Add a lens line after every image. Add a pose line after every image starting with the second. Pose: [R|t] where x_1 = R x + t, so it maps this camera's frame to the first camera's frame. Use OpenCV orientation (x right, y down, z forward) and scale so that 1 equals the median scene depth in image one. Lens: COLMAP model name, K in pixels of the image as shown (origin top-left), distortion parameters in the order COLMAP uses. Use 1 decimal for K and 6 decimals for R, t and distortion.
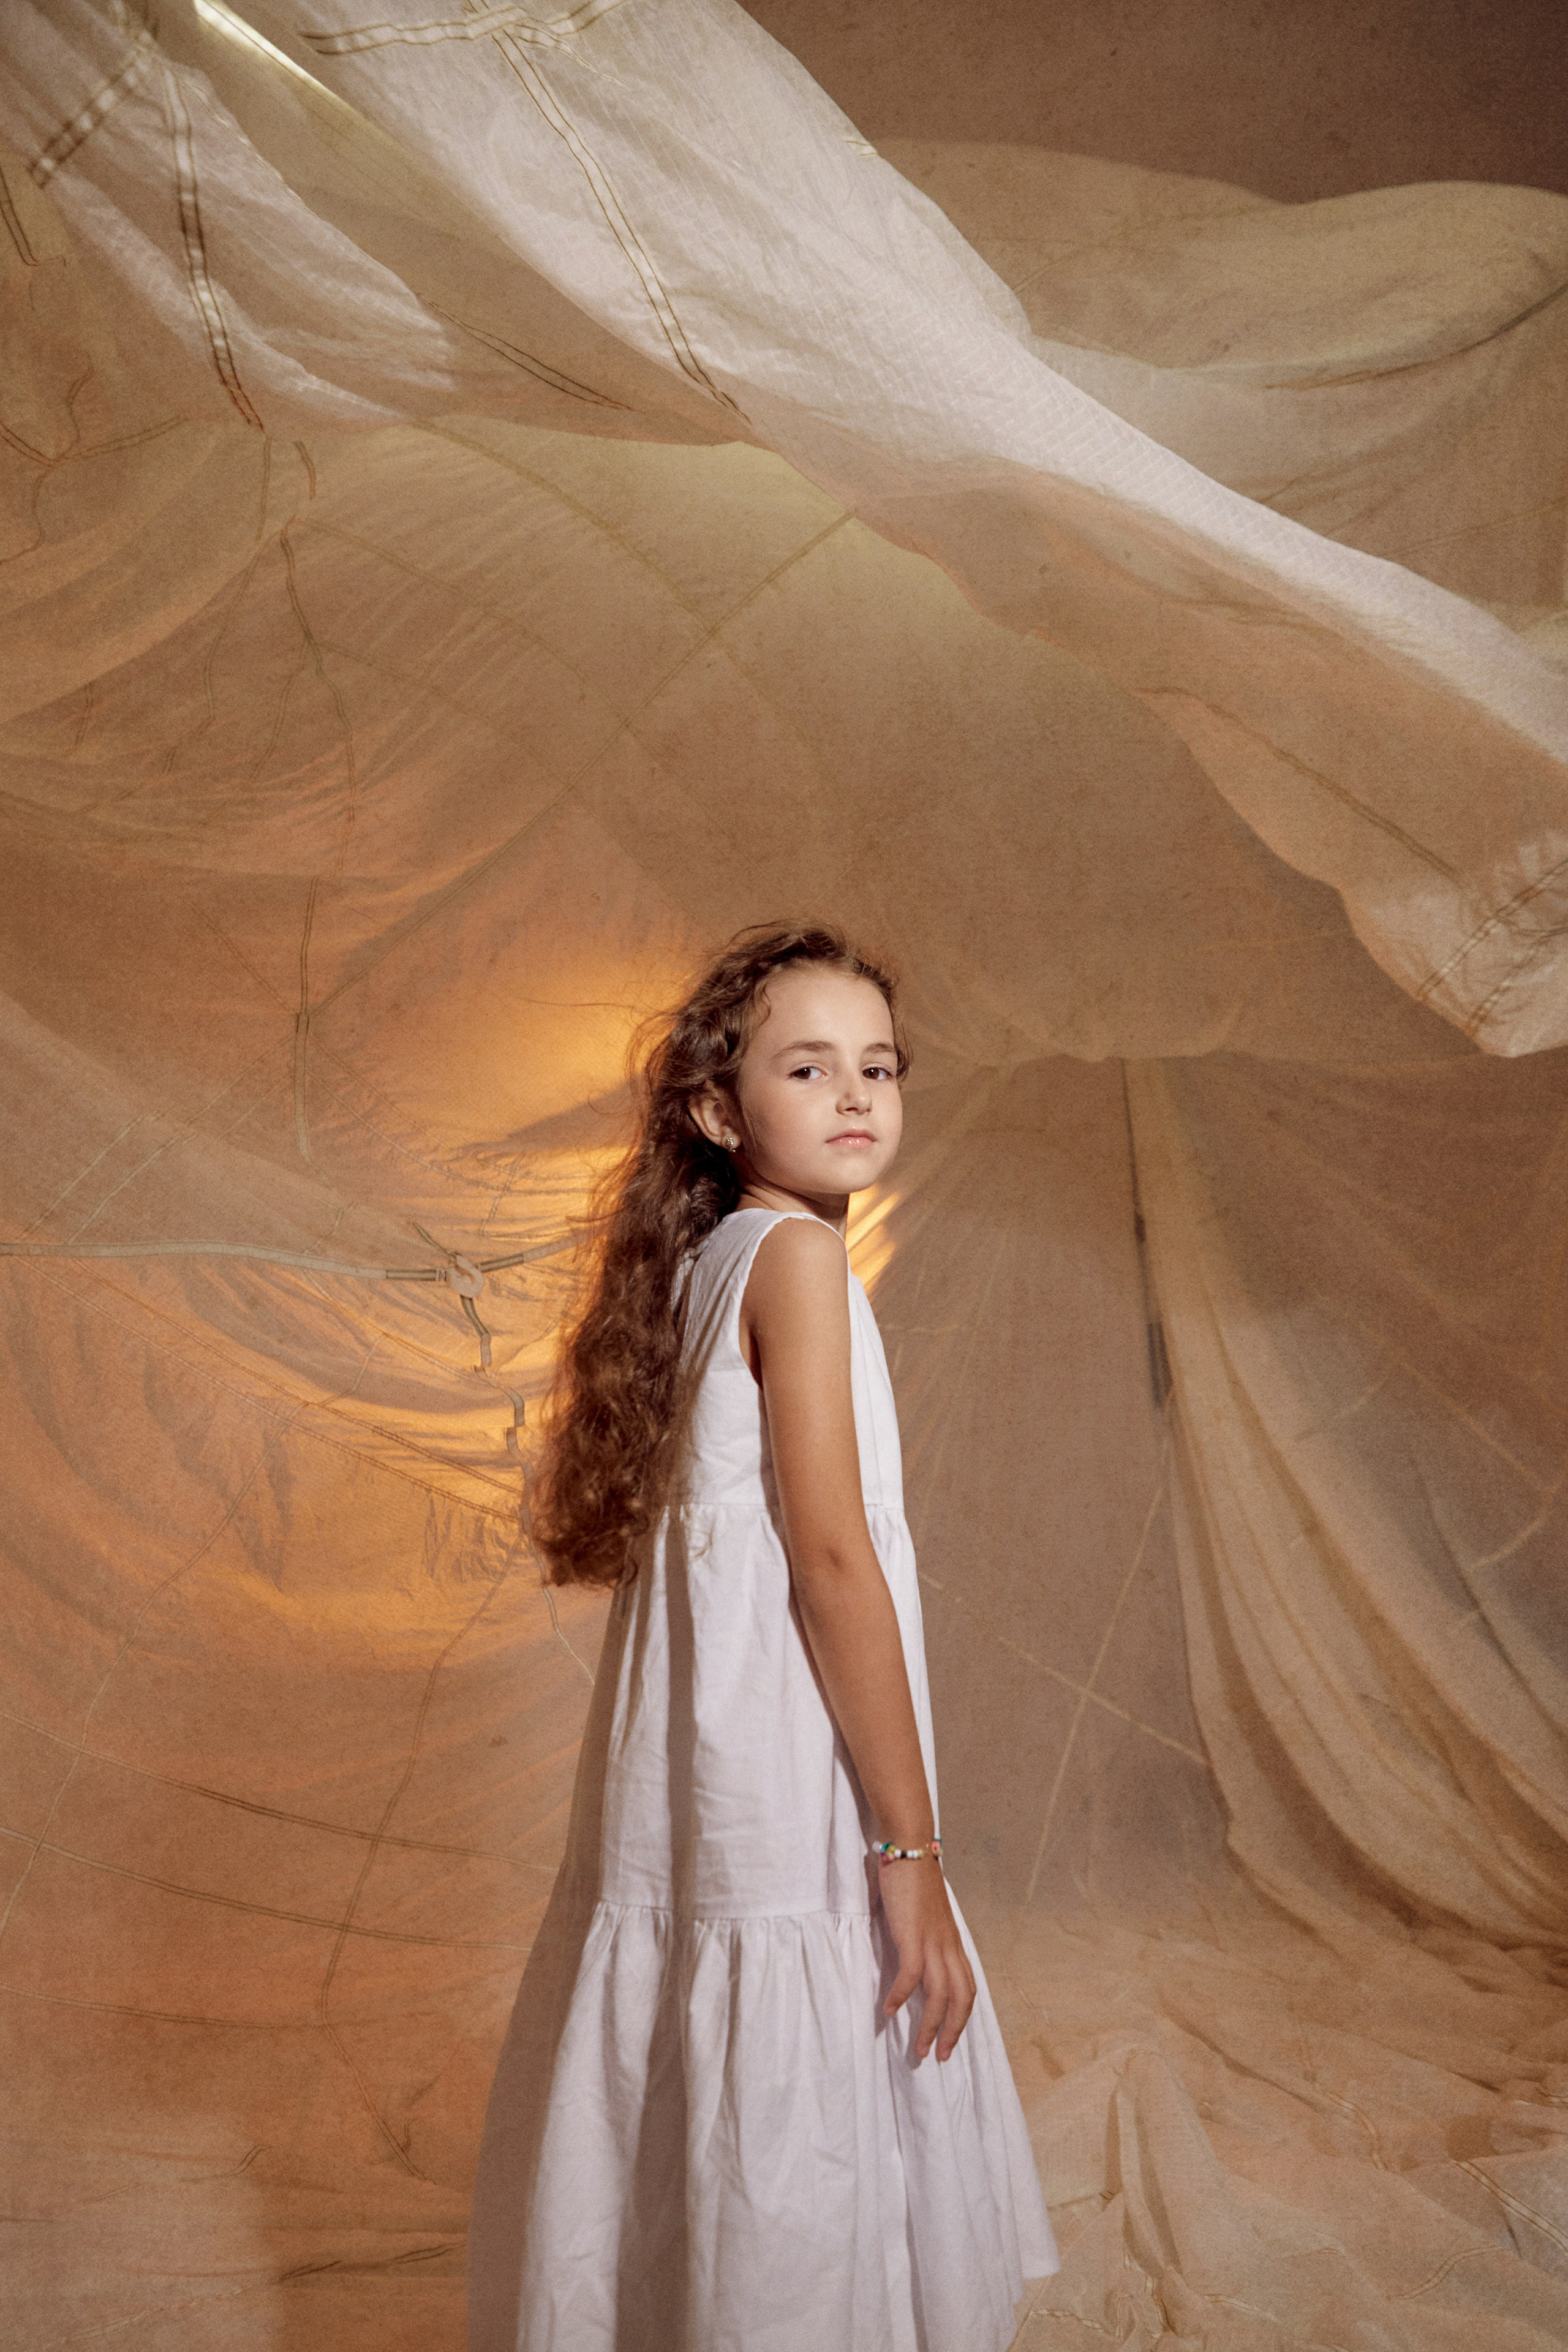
lens RADIAL K [[1324.1, 0, 784.0], [0, 1324.1, 1176.0], [0, 0, 1]] dist [0.002140, -0.001296]
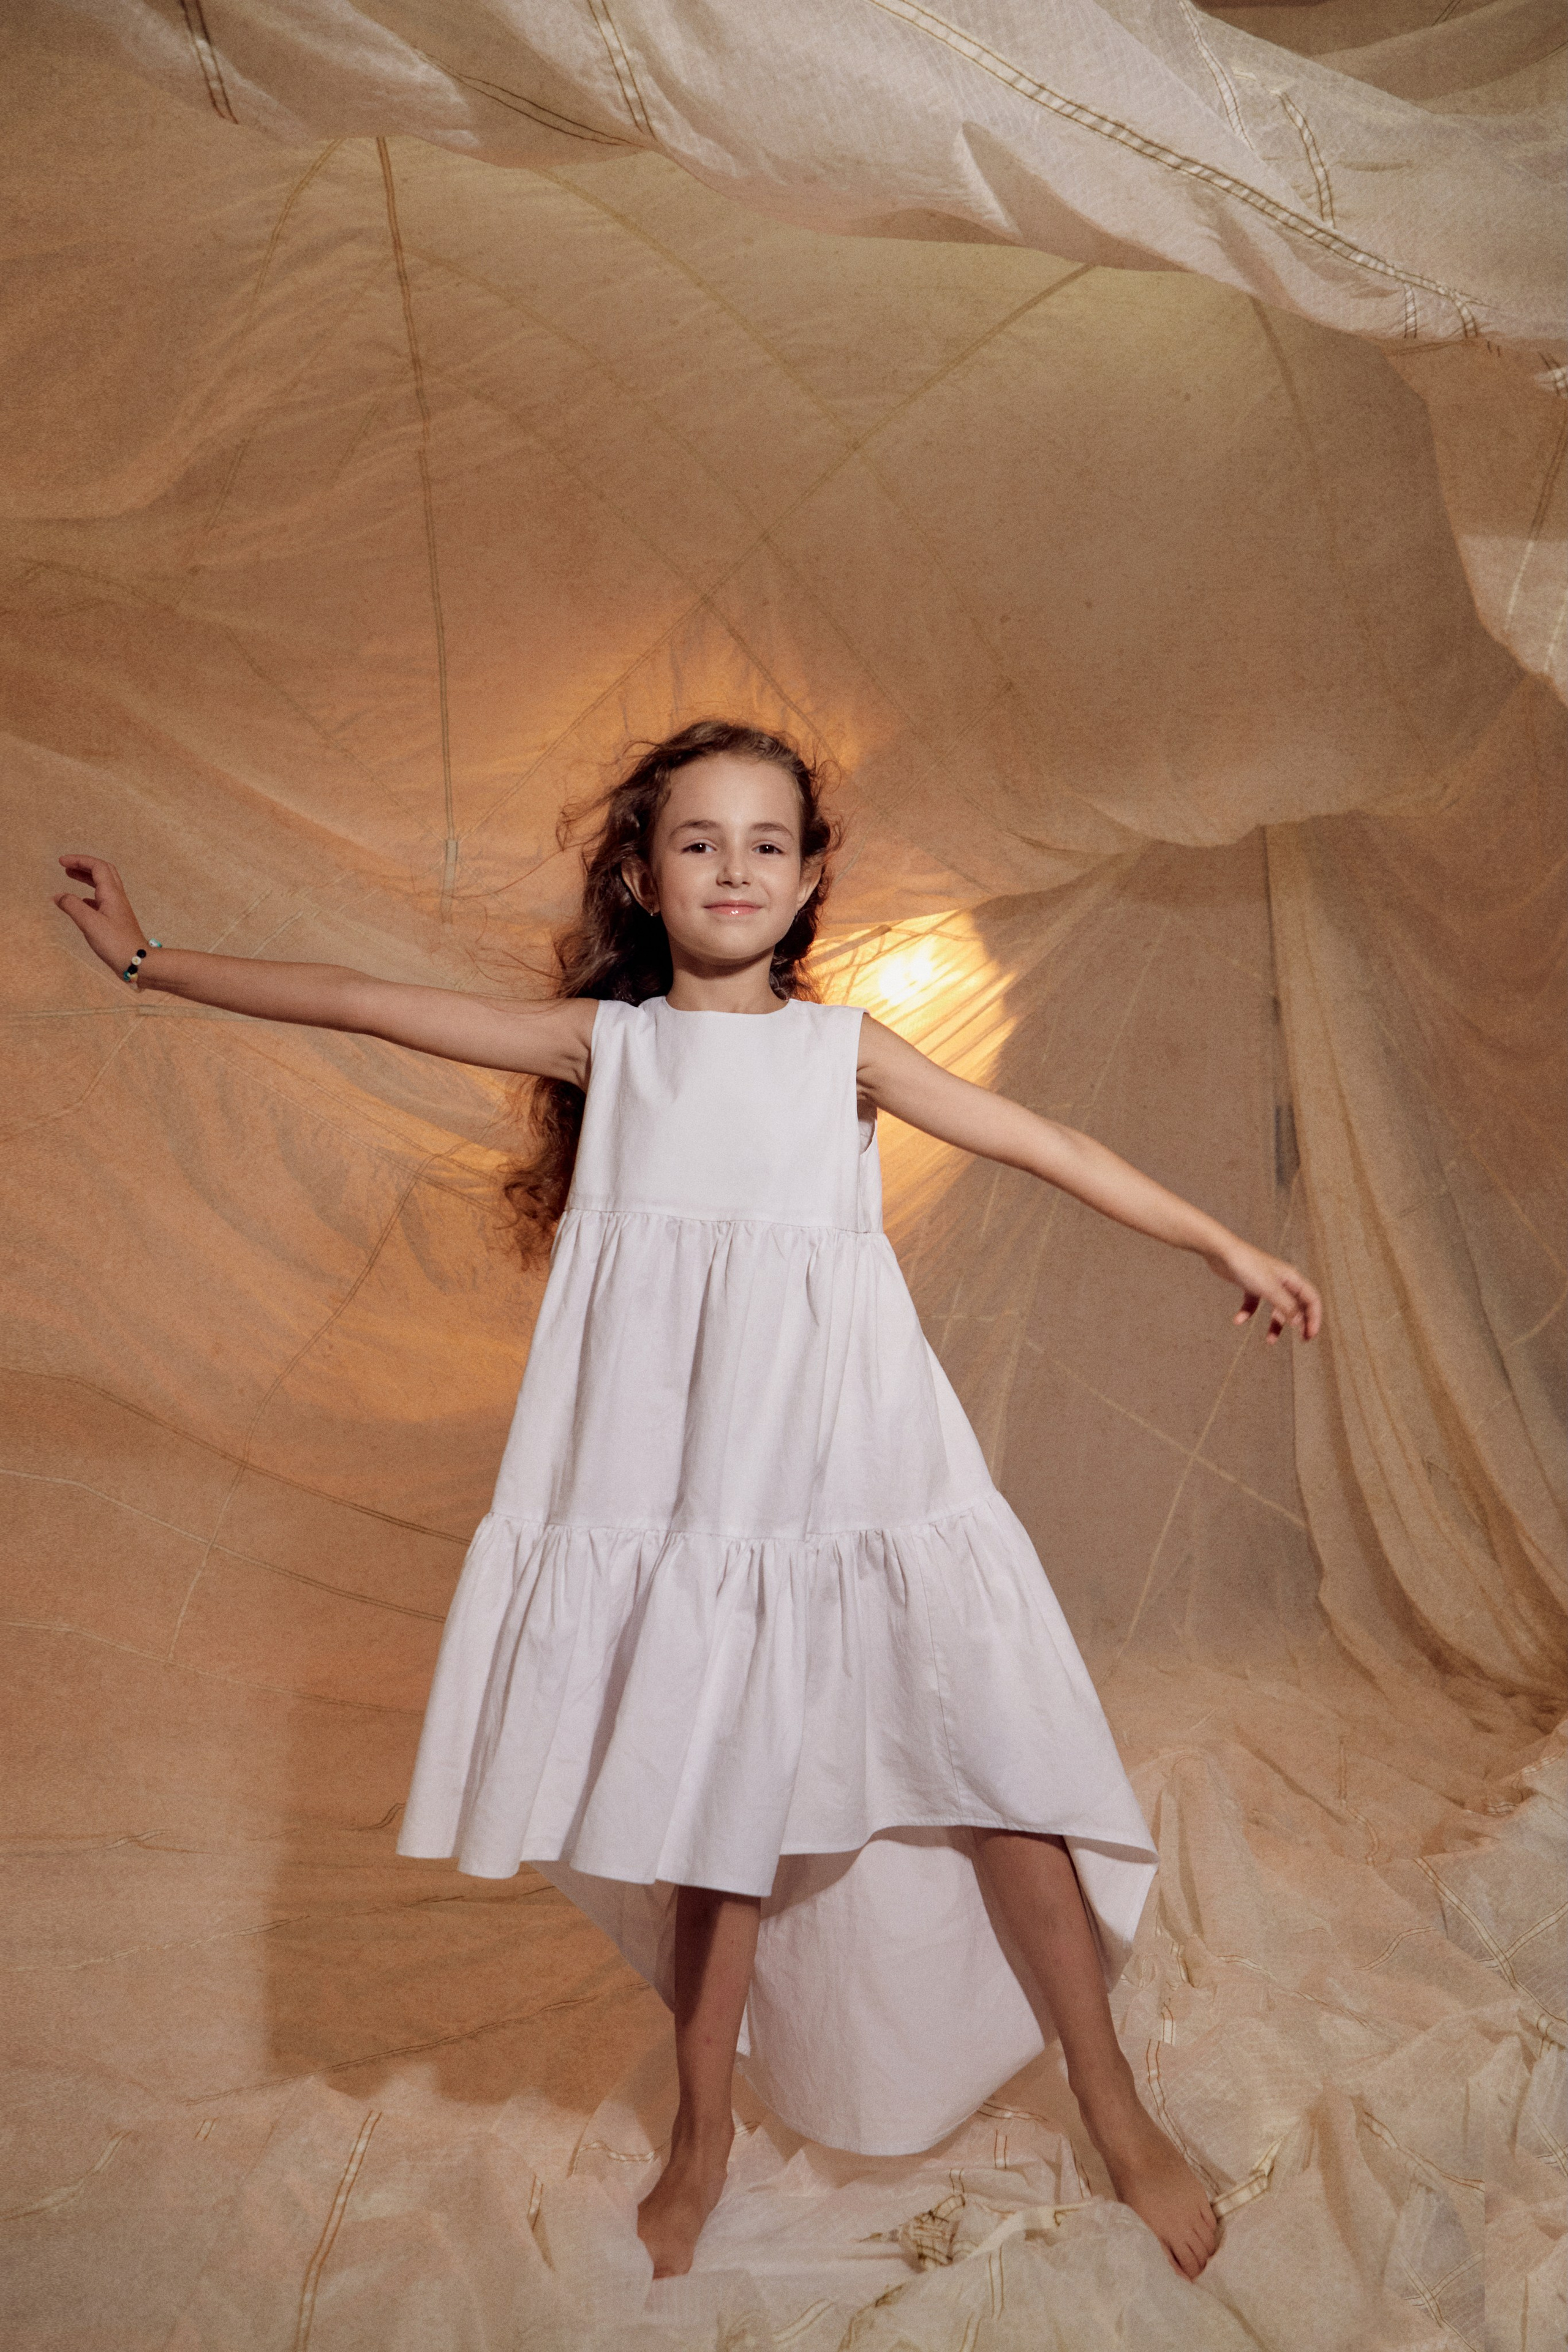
lens RADIAL K [[1324.1, 0, 784.0], [0, 1324.1, 1176.0], [0, 0, 1]] dist [0.002140, -0.001296]
pose [[0.983874, 0.033461, -0.175703, 0.145734], [-0.004266, 0.986455, 0.163976, 0.005483], [0.178810, -0.160582, 0.970691, -0.060412]]
